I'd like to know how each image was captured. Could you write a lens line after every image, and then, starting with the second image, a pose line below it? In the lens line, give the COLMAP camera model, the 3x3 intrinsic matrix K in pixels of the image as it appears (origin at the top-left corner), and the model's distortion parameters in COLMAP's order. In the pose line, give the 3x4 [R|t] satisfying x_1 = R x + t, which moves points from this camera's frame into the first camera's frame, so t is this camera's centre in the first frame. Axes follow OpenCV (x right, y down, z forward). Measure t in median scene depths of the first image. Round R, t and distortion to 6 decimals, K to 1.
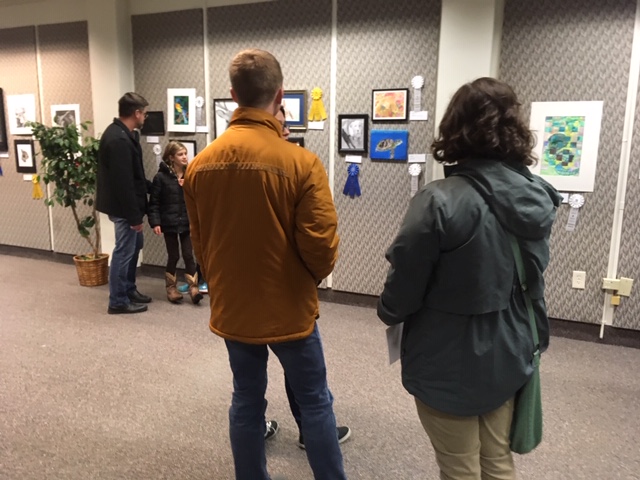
lens RADIAL K [[596.8, 0, 320.0], [0, 596.8, 240.0], [0, 0, 1]] dist [0.063764, -0.011663]
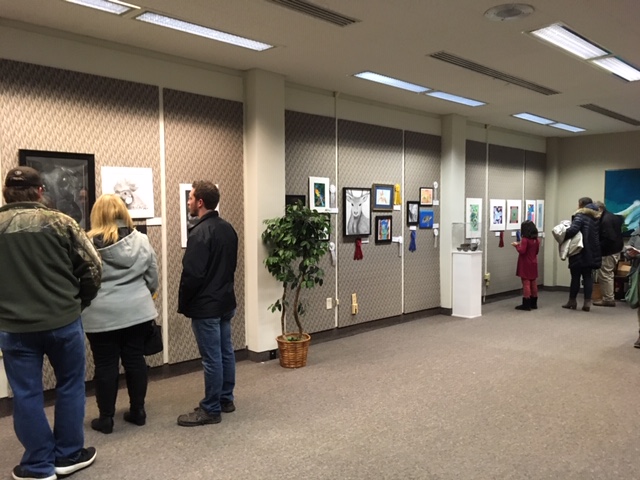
lens RADIAL K [[596.8, 0, 320.0], [0, 596.8, 240.0], [0, 0, 1]] dist [0.063764, -0.011663]
pose [[0.265851, -0.050843, 0.962672, -1.439787], [0.173927, 0.984751, 0.003978, -0.139727], [-0.948194, 0.166377, 0.270640, 0.730272]]
